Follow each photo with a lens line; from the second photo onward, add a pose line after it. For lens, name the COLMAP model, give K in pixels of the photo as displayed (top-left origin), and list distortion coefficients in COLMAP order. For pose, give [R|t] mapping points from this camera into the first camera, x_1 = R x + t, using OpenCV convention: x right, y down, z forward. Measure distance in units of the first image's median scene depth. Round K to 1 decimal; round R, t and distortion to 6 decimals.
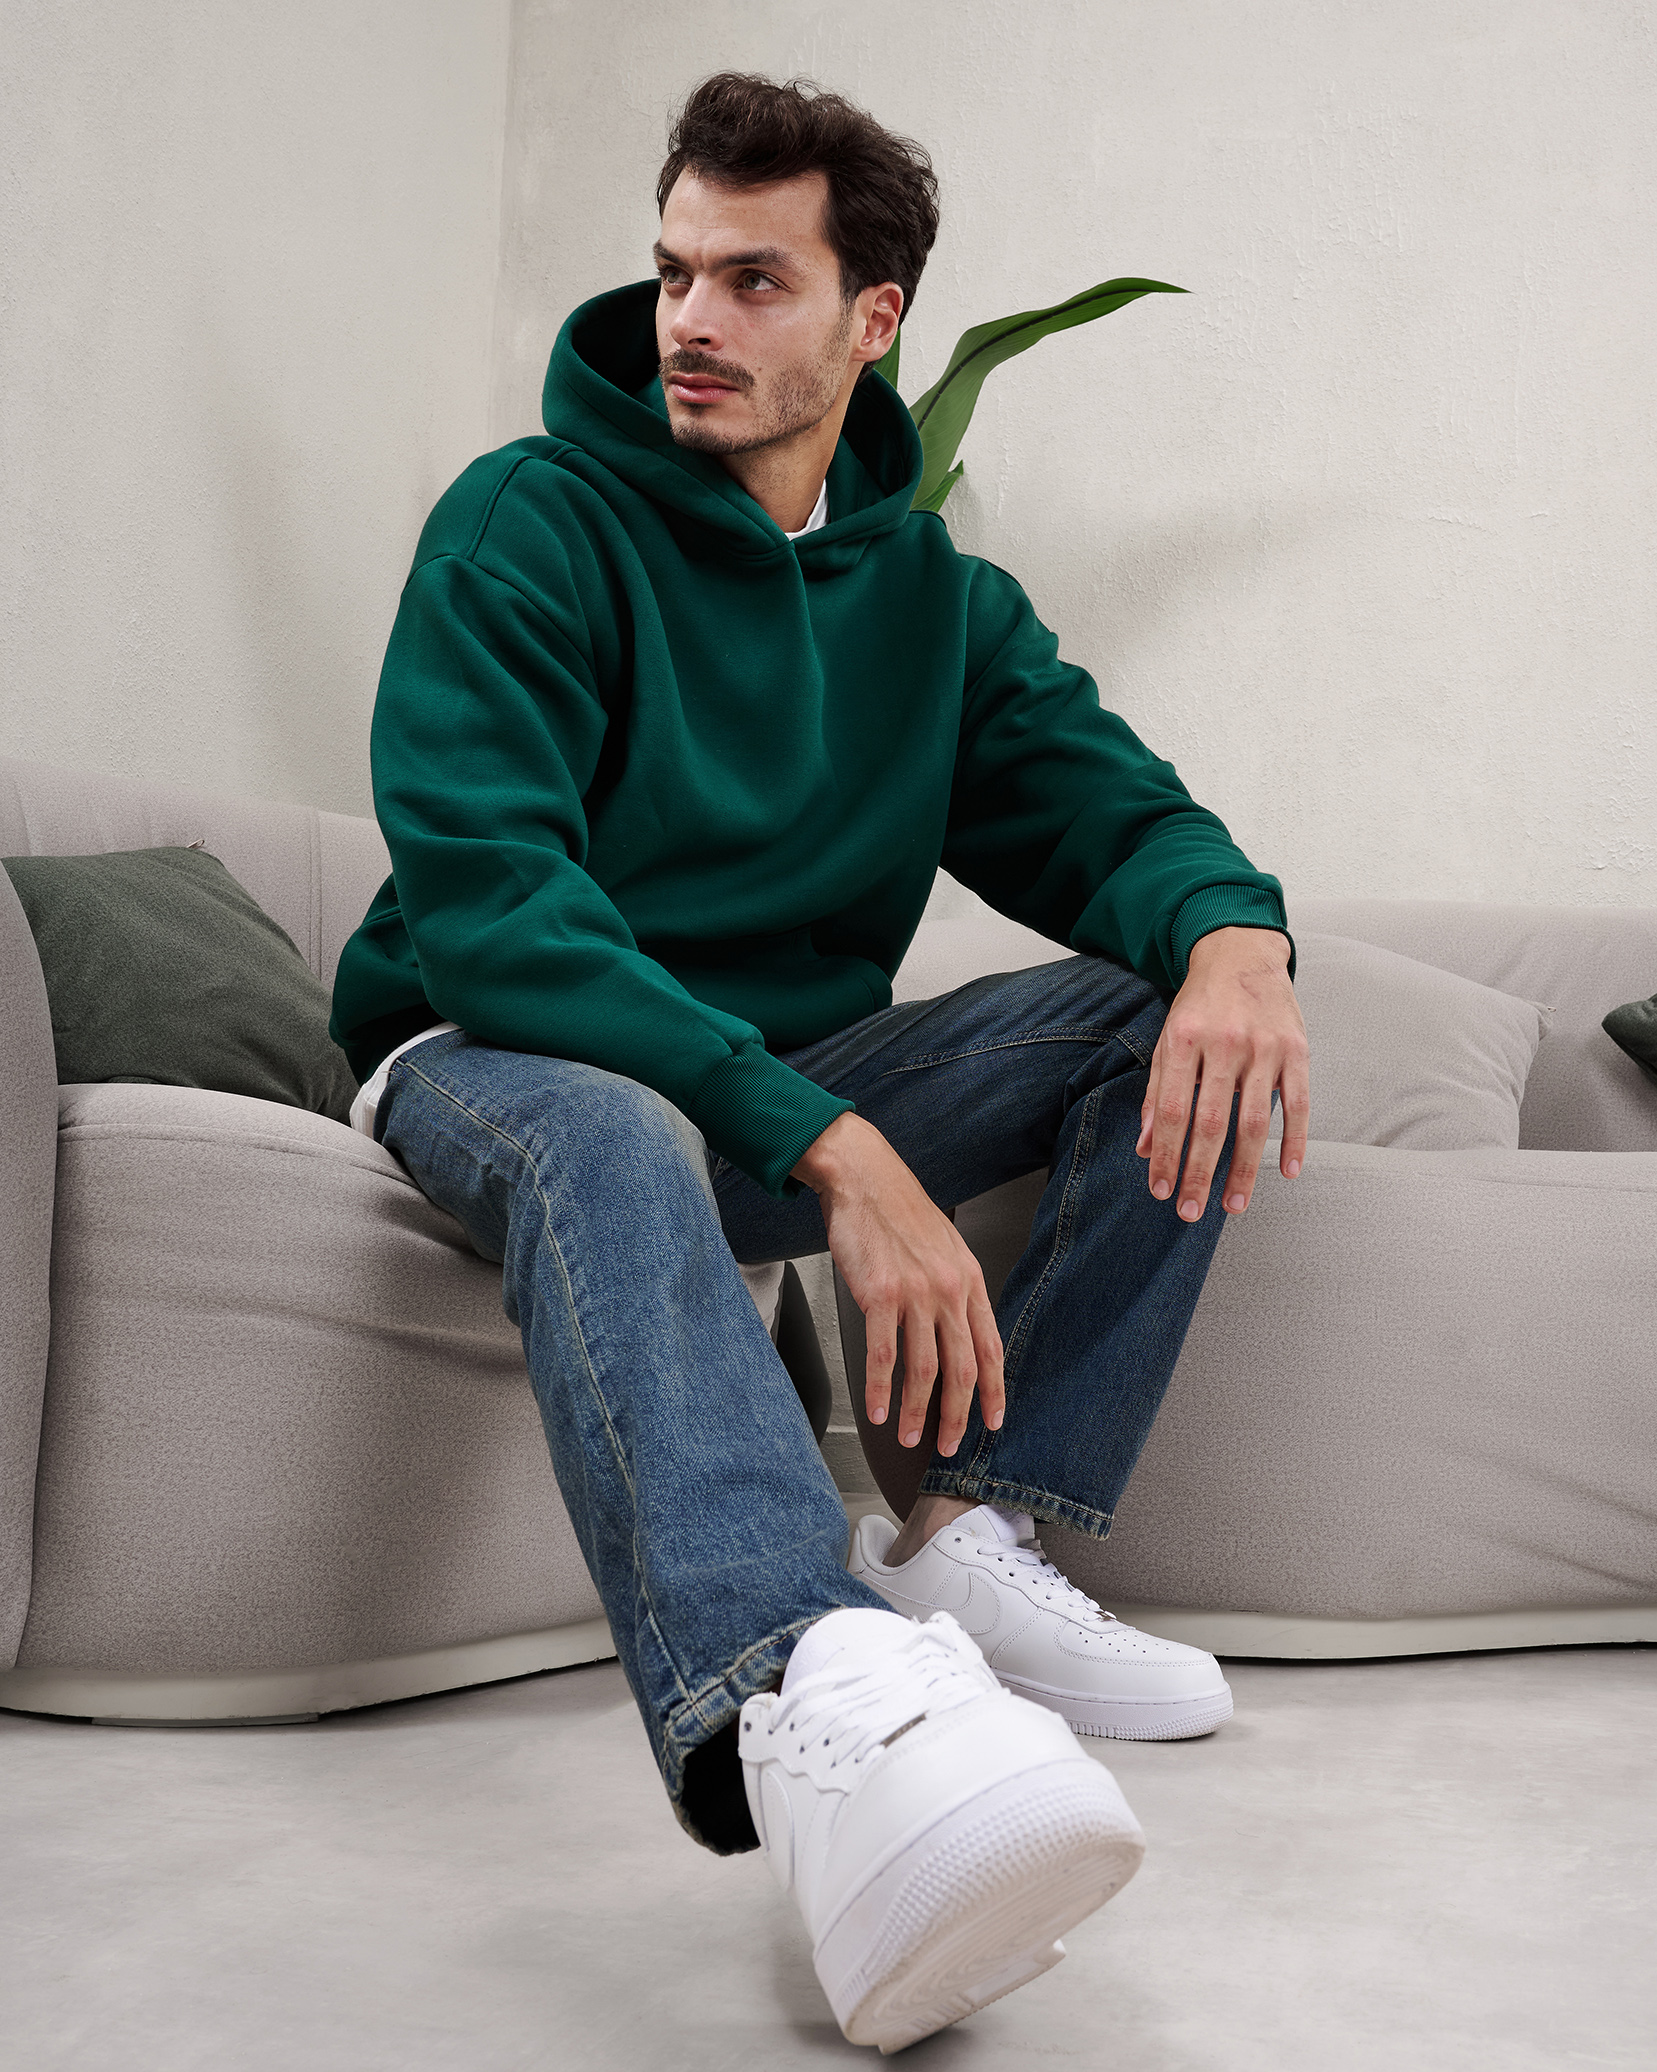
lens RADIAL K [[2105.1, 0, 899.8], [0, 2105.1, 1023.2], [0, 0, 1]] dist [0.006915, -0.007578]
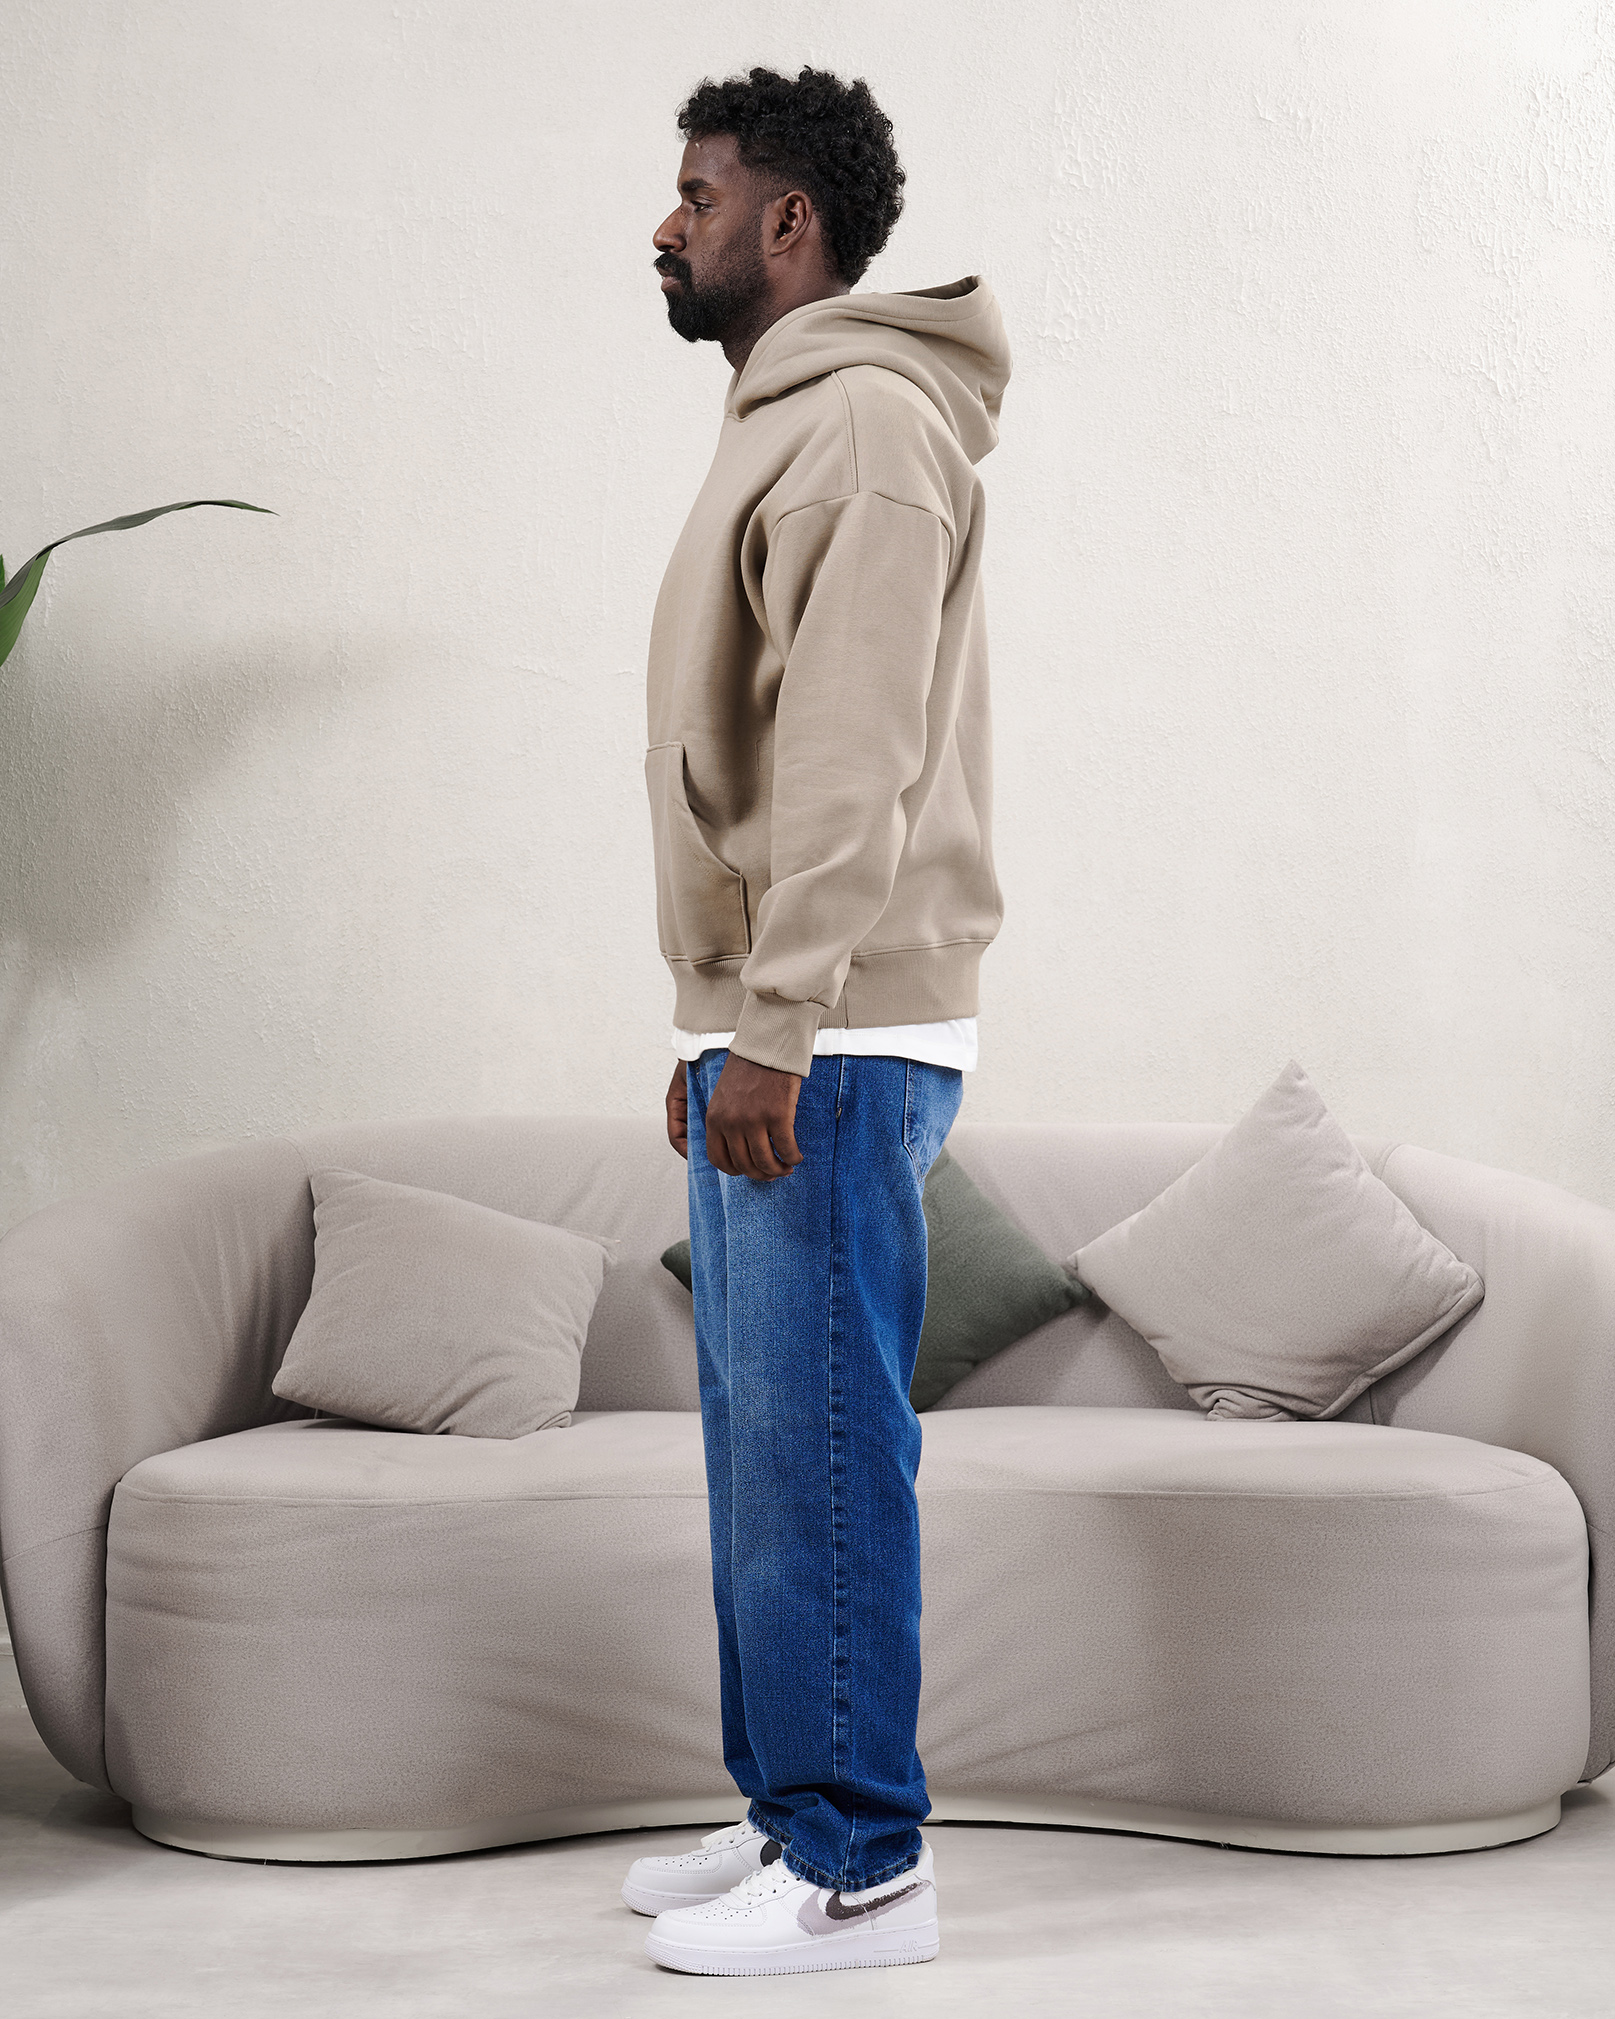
lens RADIAL K [[4991.8, 0, 763.9], [0, 4991.8, 1059.0], [0, 0, 1]] dist [-0.023188, -0.161470]
pose [[0.961674, -0.028661, 0.272692, -0.456143], [-0.011269, 0.989551, 0.143745, -0.690717], [-0.273962, -0.141309, 0.951303, -2.108193]]
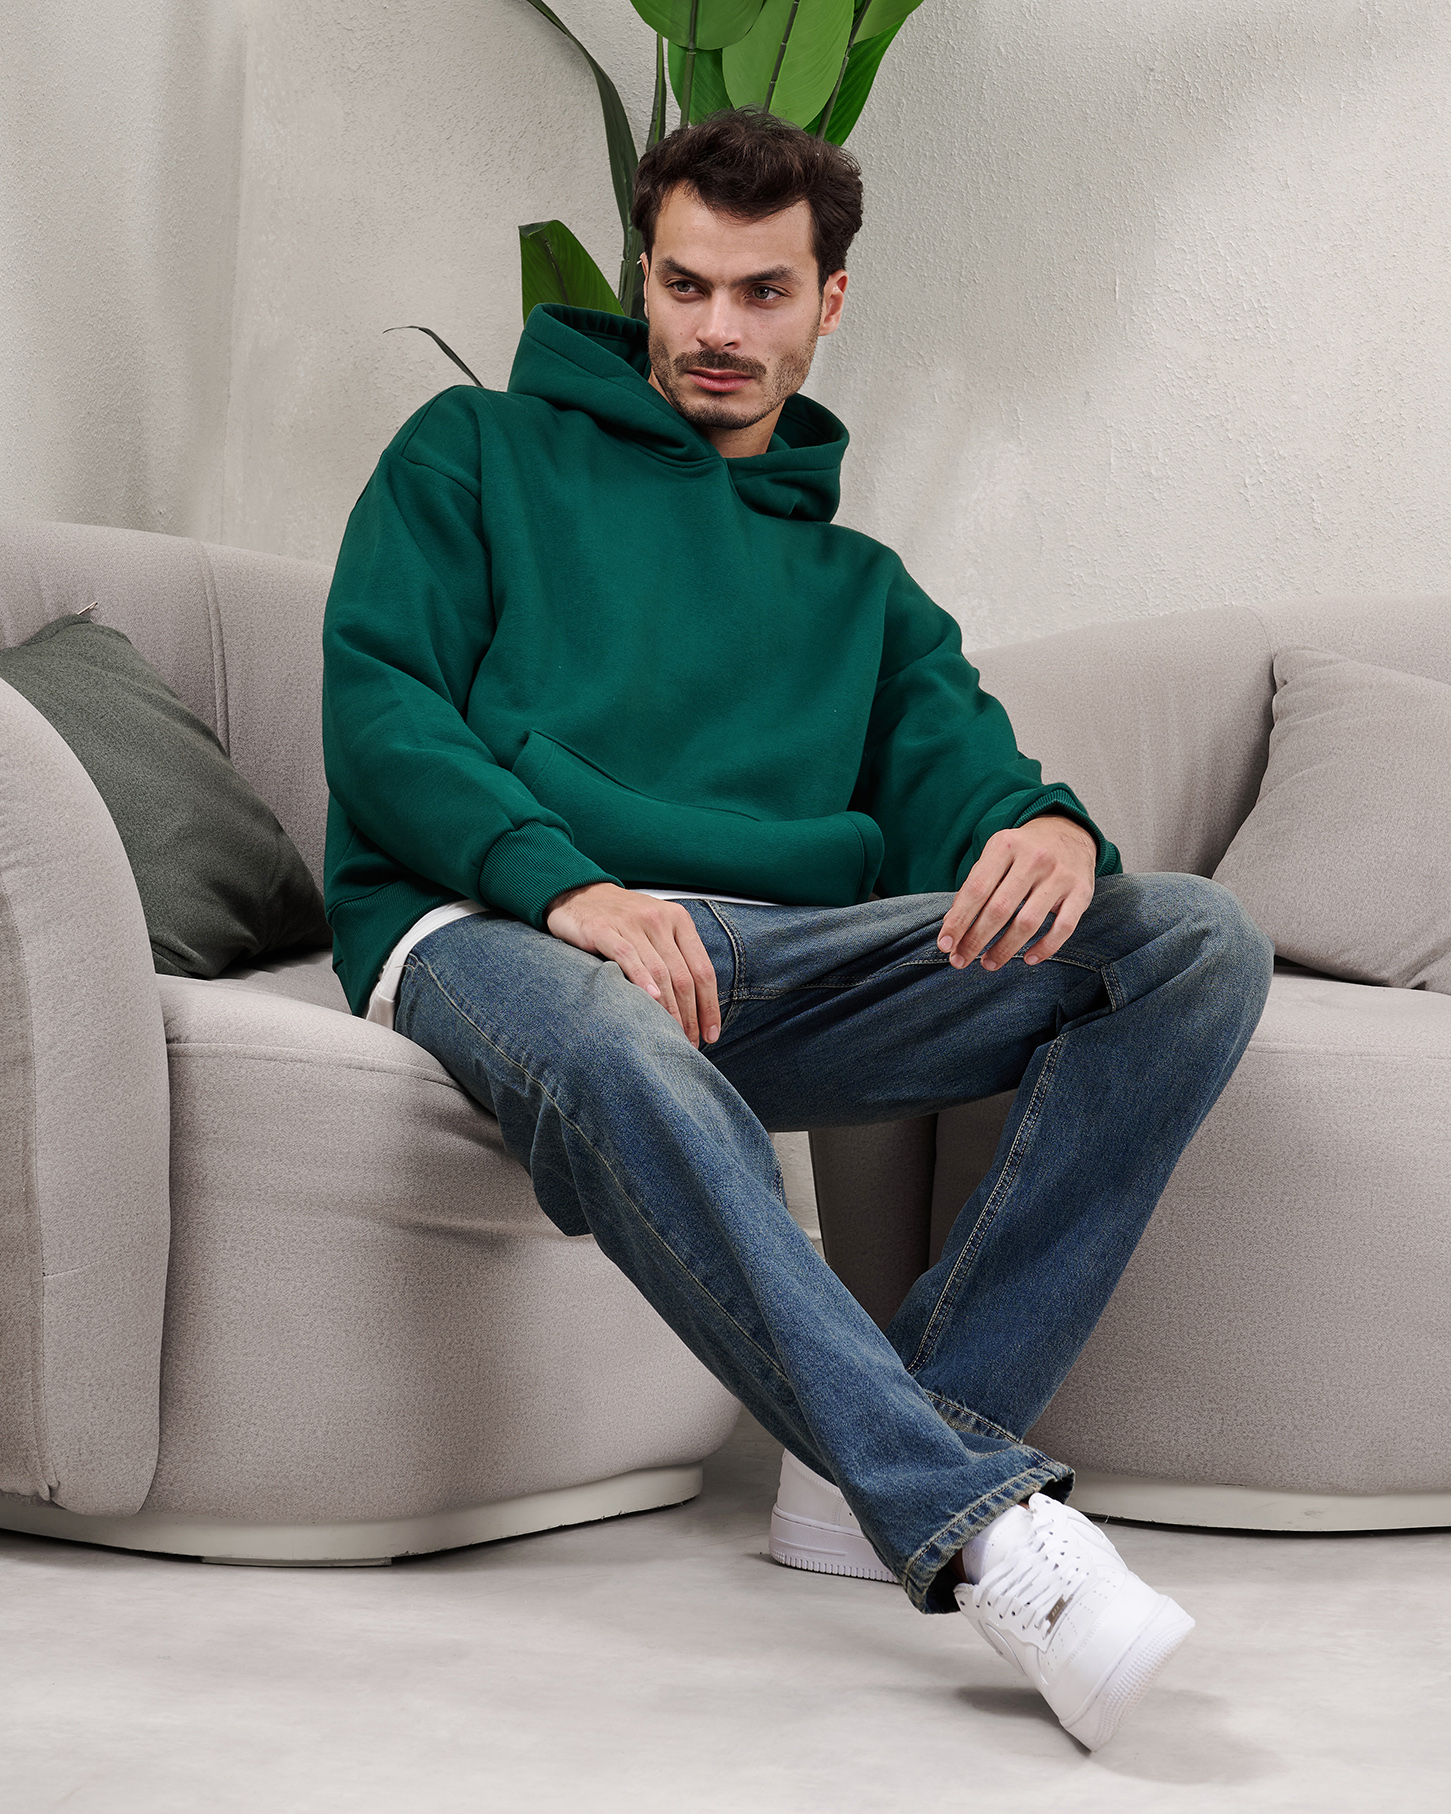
lens RADIAL K [[5025.1, 0, 765.0], [0, 5025.1, 783.1], [0, 0, 1]] dist [-0.006752, 0.216535]
pose [[0.999523, 0.023306, 0.020253, -0.117916], [-0.025979, 0.989277, 0.143722, -0.399735], [-0.016686, -0.144180, 0.989411, -1.351455]]
